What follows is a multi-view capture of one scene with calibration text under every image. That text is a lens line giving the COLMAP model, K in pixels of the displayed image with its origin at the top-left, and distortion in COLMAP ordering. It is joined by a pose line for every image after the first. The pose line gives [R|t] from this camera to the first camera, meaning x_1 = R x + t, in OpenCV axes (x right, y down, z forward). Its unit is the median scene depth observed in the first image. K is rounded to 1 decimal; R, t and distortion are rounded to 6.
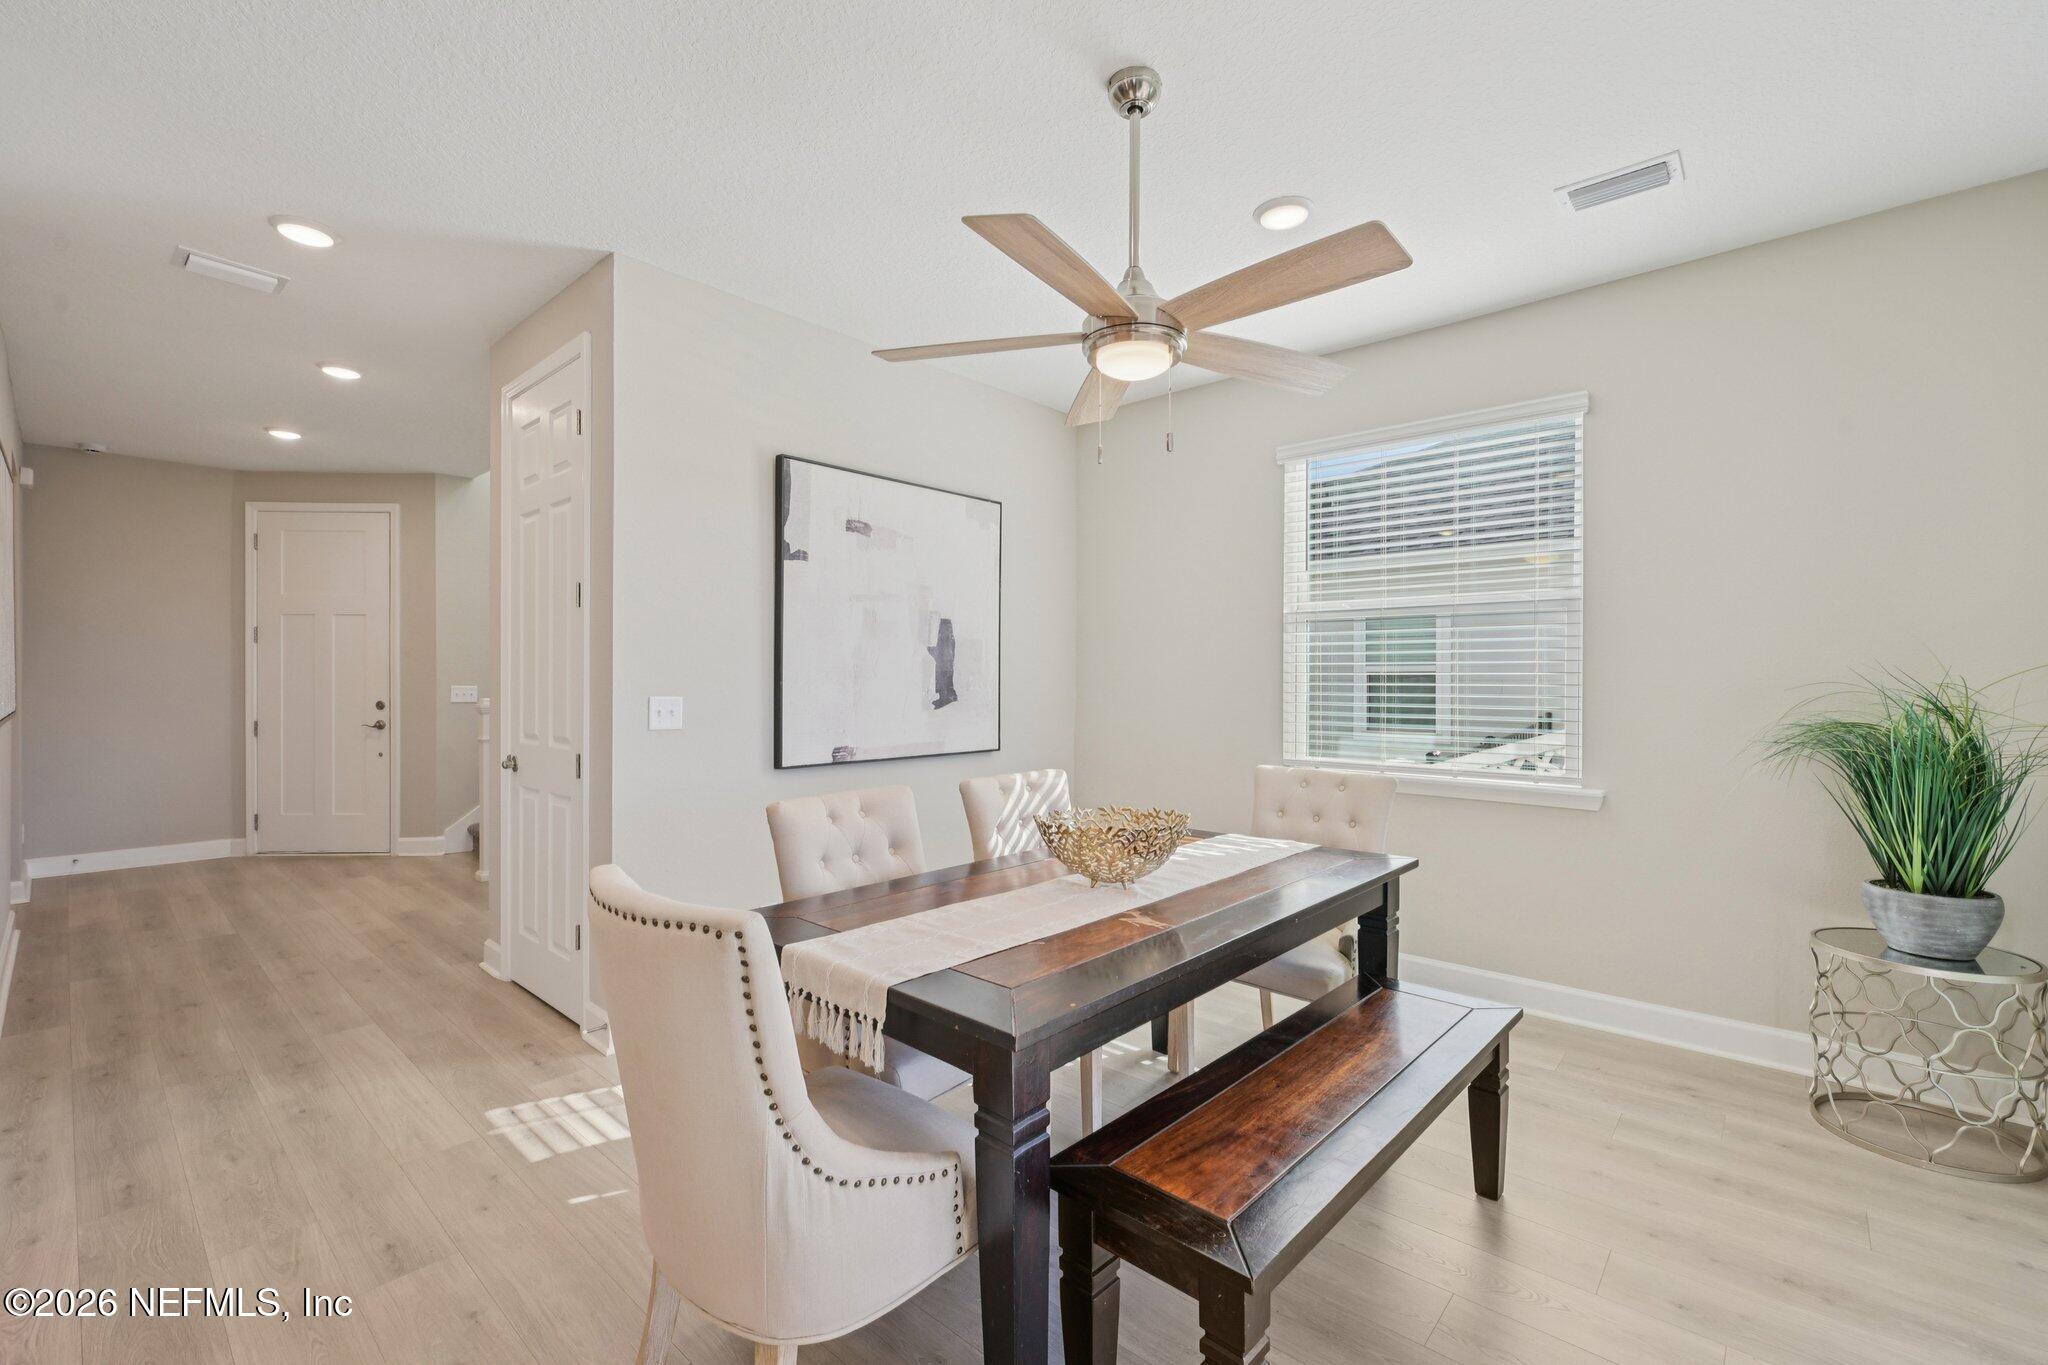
lens RADIAL K [[876.8, 0, 1027.7], [0, 876.8, 690.0], [0, 0, 1]] dist [0.000338, -0.000037]
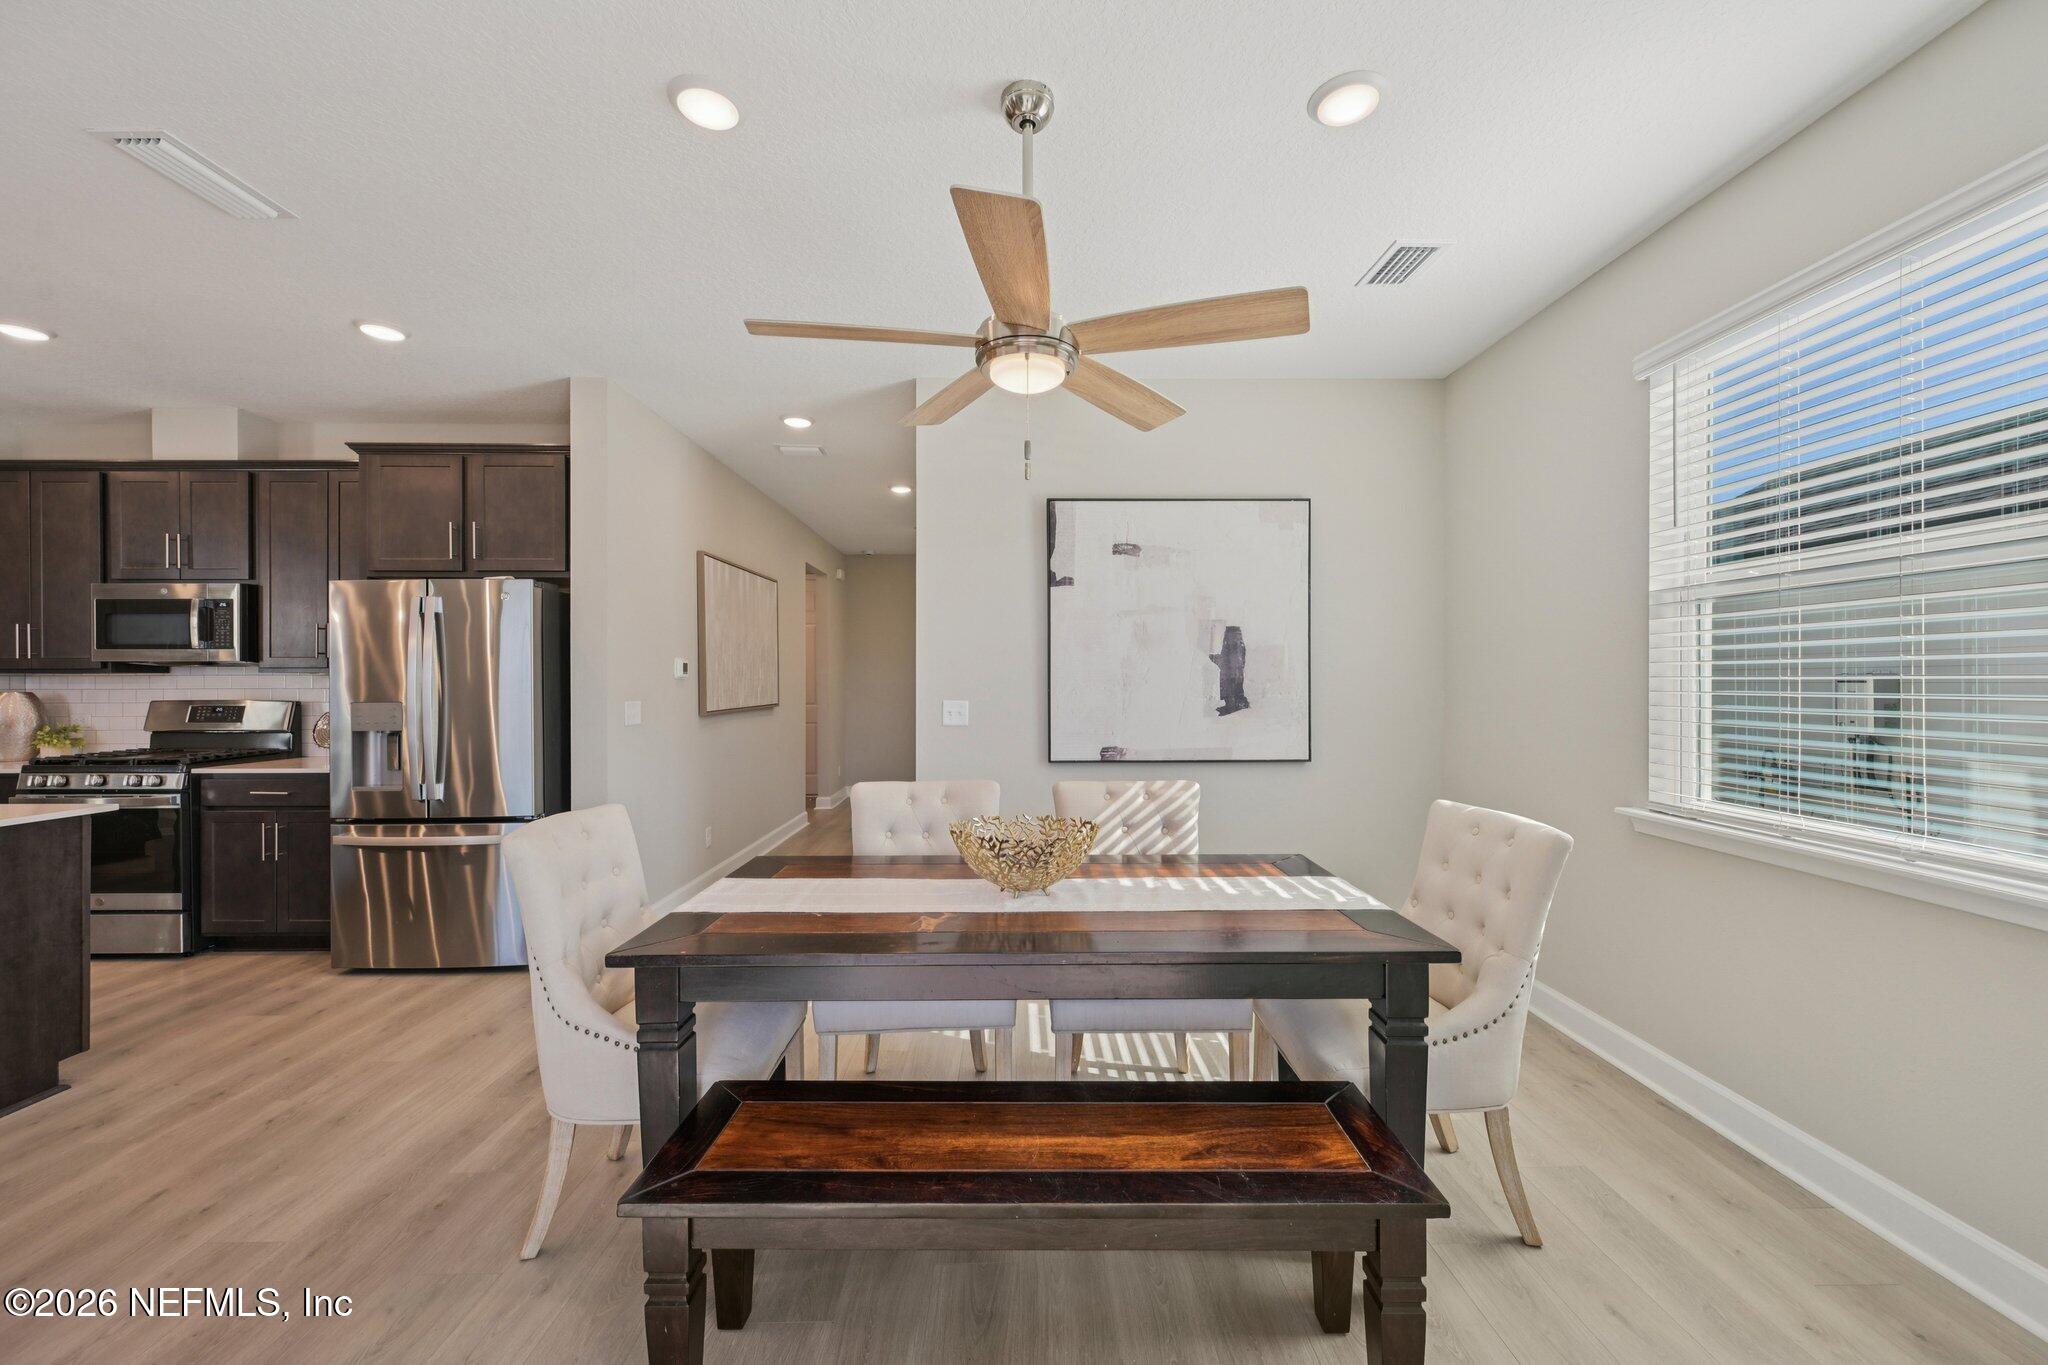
lens RADIAL K [[803.7, 0, 1030.4], [0, 803.7, 693.3], [0, 0, 1]] dist [0.000486, -0.000091]
pose [[0.675909, 0.006189, -0.736959, 0.478947], [-0.004837, 0.999980, 0.003961, -0.007507], [0.736969, 0.000888, 0.675926, 0.227579]]
